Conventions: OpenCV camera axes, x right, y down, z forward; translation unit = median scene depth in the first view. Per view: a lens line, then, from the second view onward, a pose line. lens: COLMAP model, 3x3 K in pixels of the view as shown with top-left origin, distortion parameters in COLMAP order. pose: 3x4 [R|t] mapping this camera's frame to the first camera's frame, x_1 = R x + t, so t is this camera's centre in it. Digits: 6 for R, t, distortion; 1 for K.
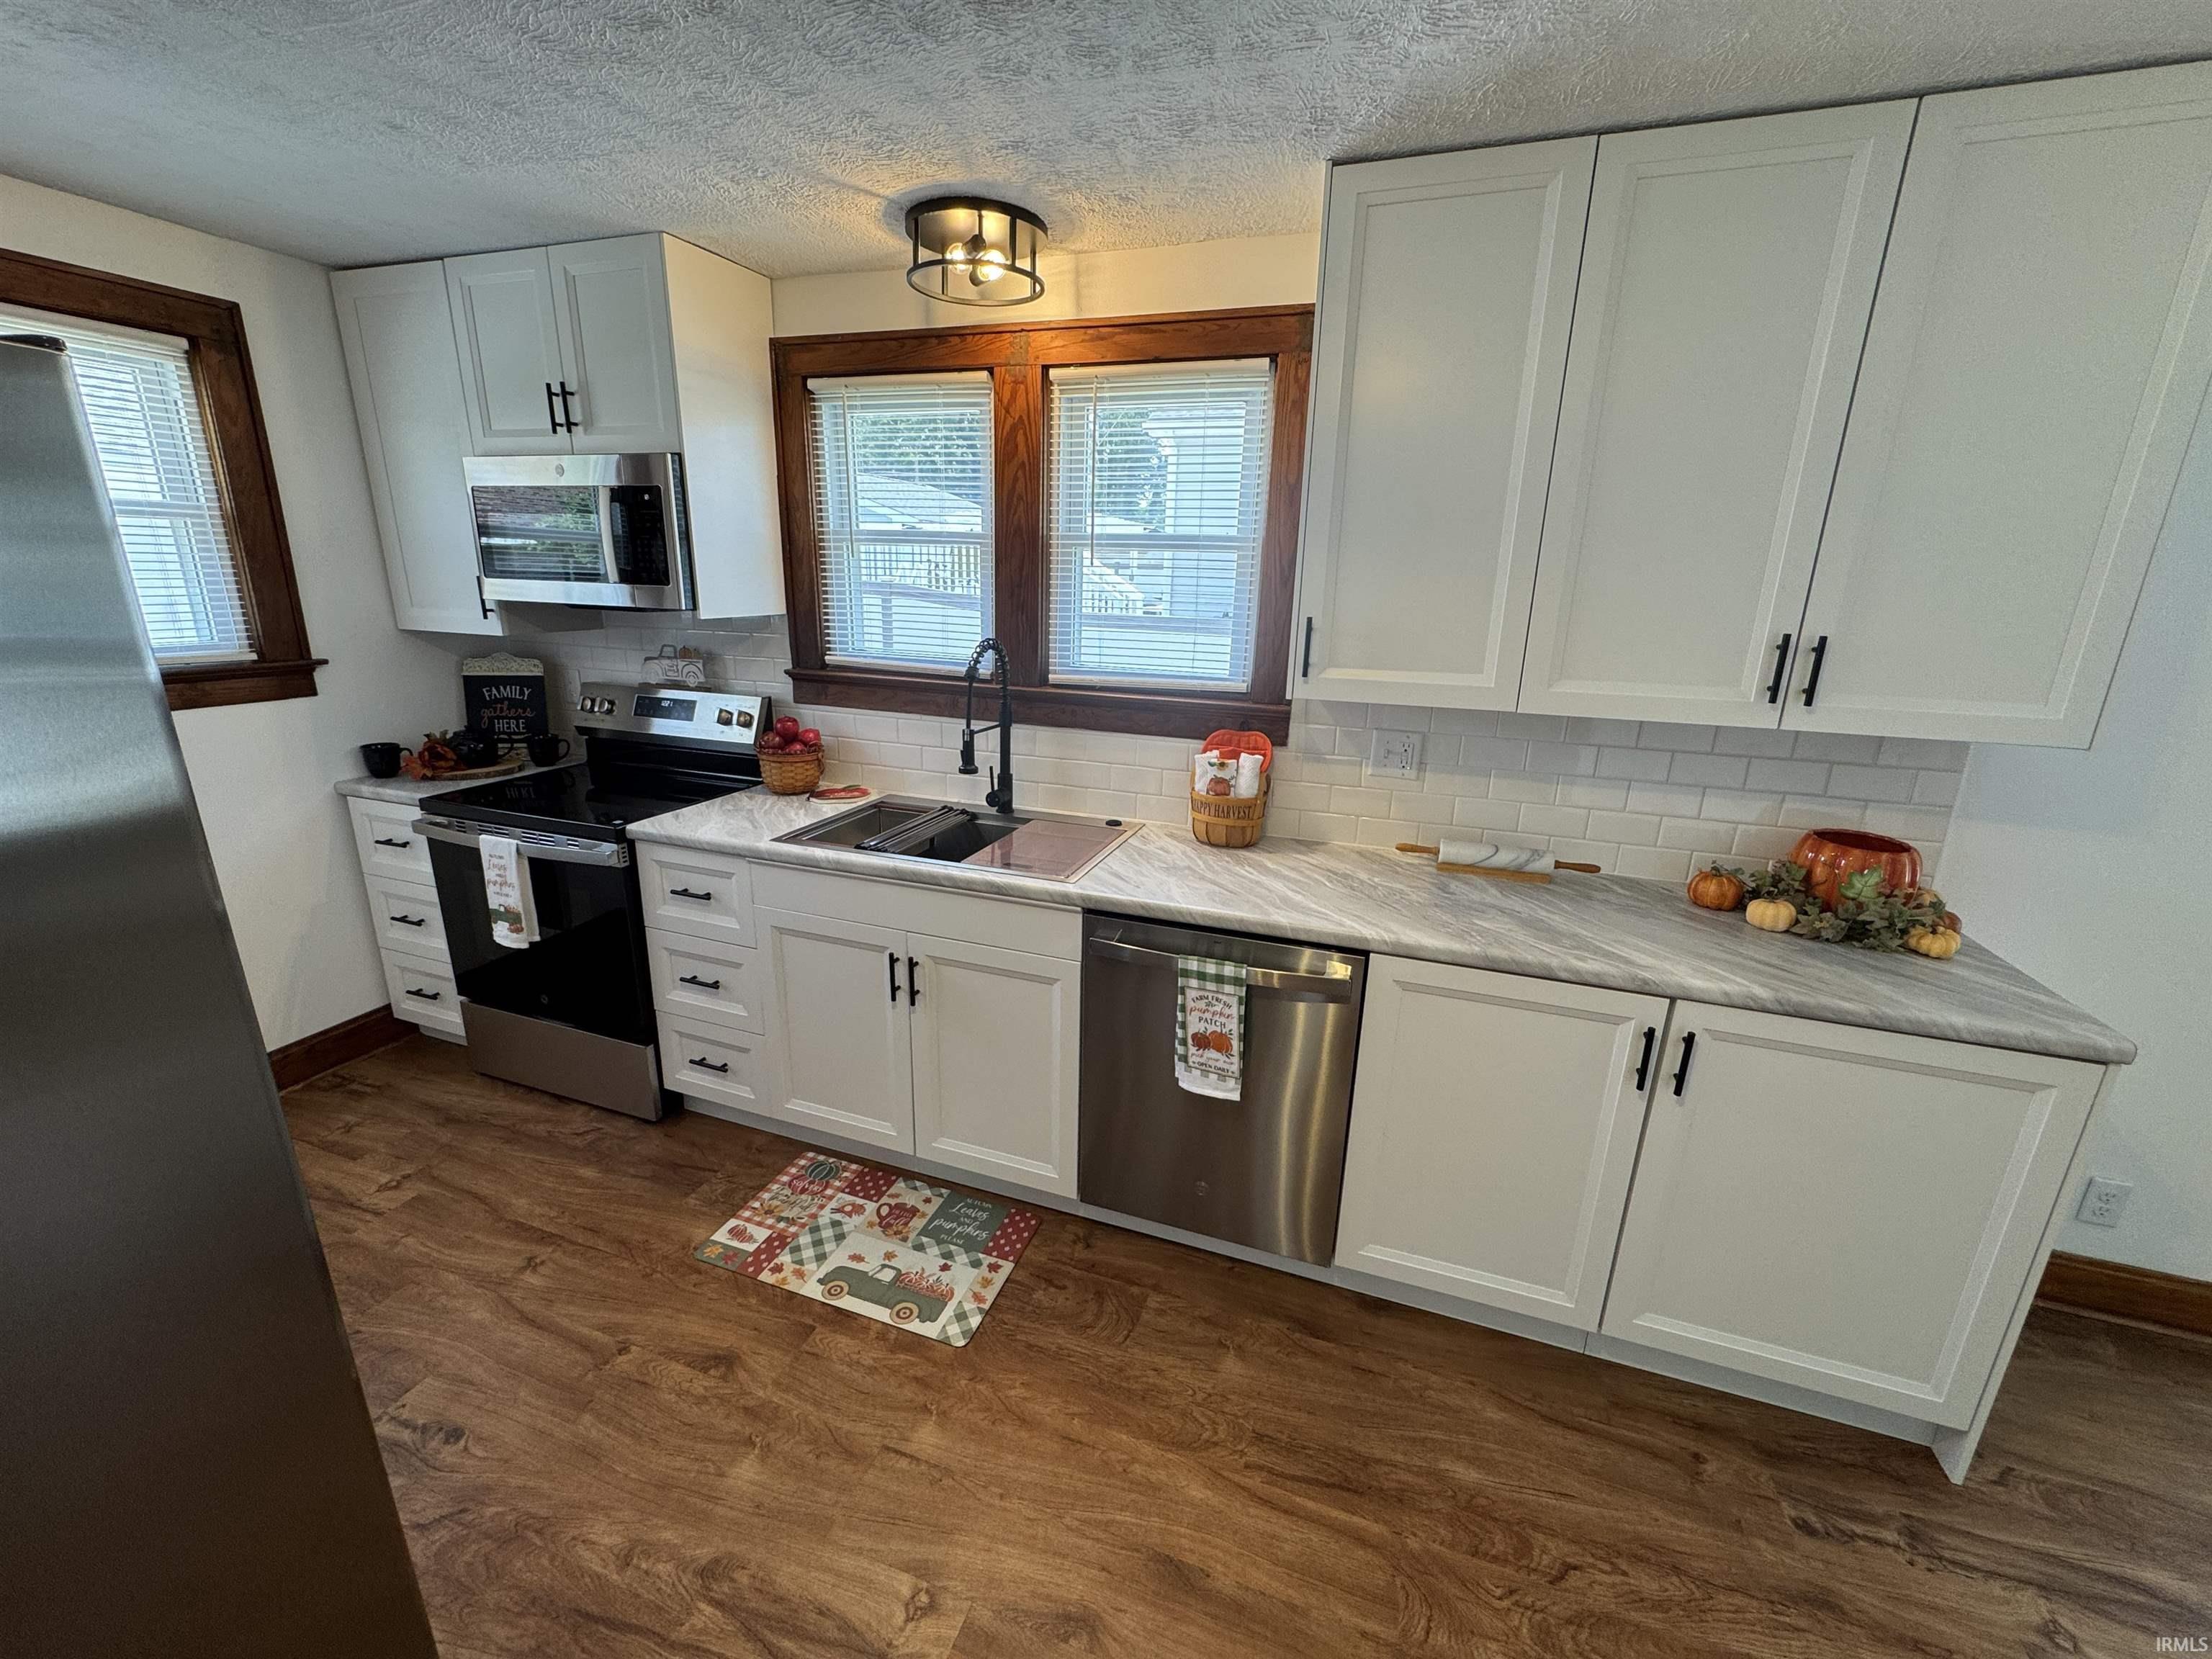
lens RADIAL K [[887.5, 0, 1106.1], [0, 887.5, 824.1], [0, 0, 1]] dist [-0.001810, 0.000000]
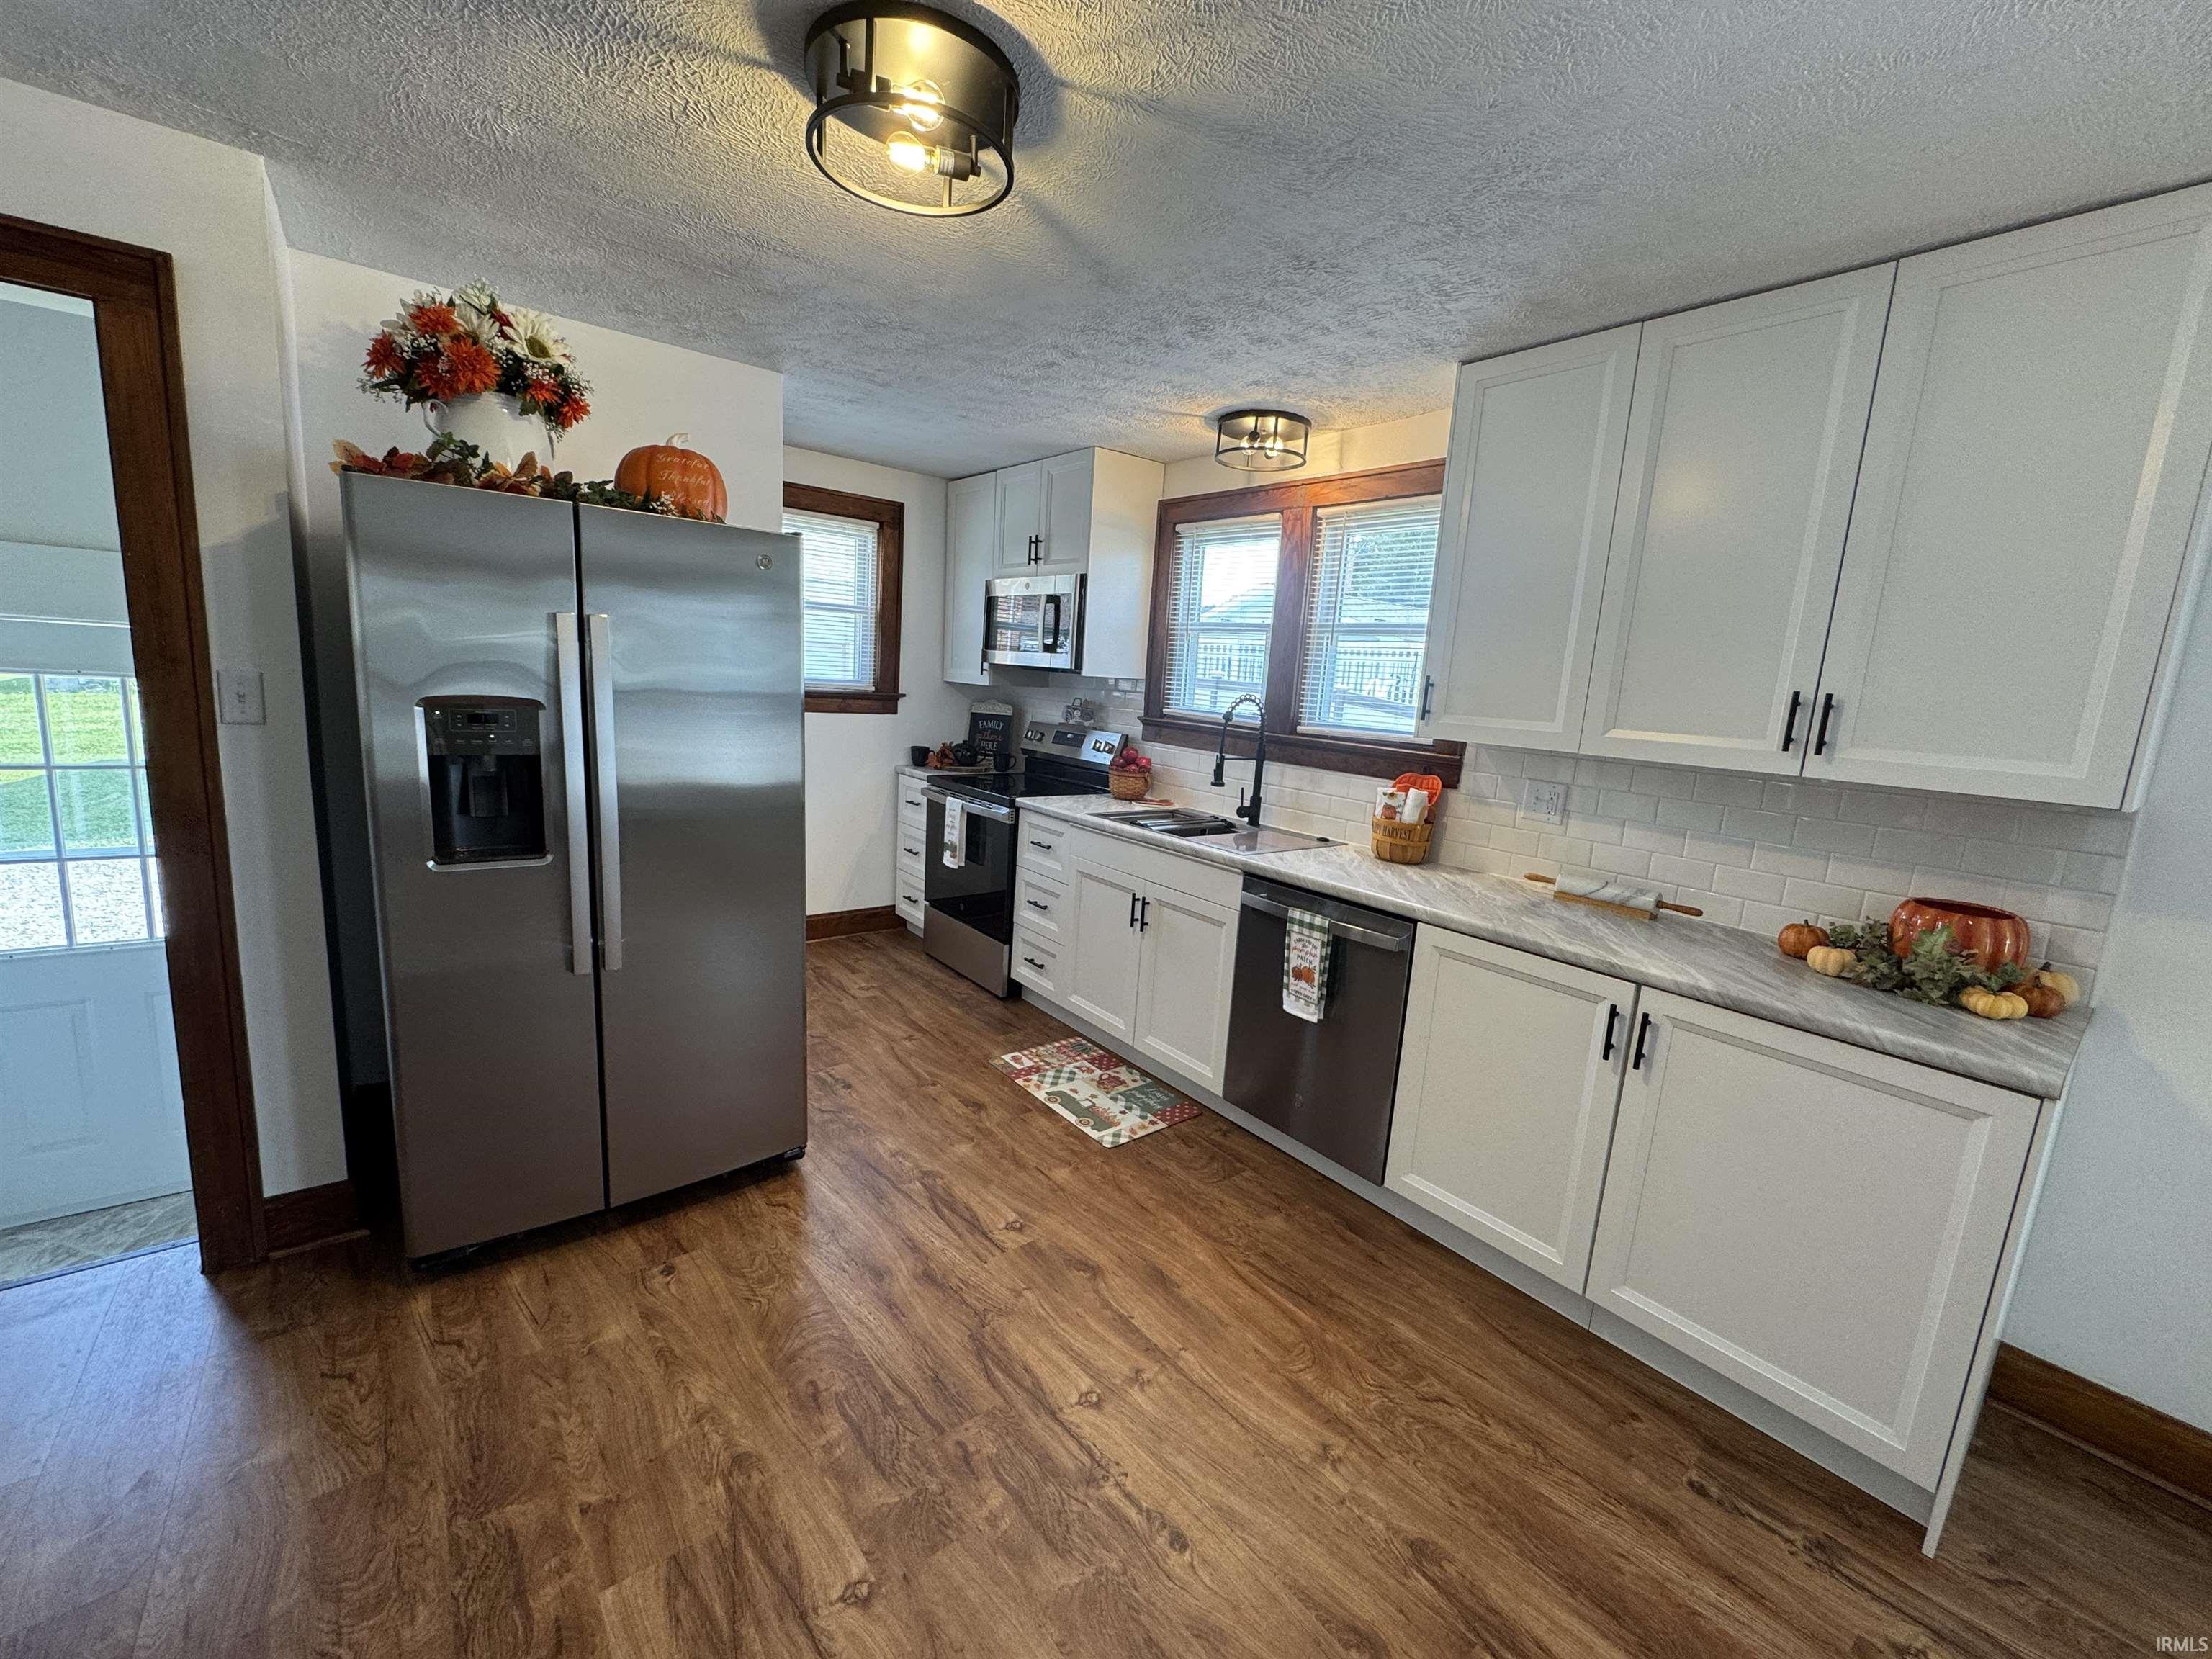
lens RADIAL K [[887.5, 0, 1106.1], [0, 887.5, 824.1], [0, 0, 1]] dist [-0.001810, 0.000000]
pose [[0.849230, 0.117645, -0.514750, 0.439628], [-0.183973, 0.979702, -0.079608, 0.150445], [0.494936, 0.162306, 0.853636, -0.286229]]
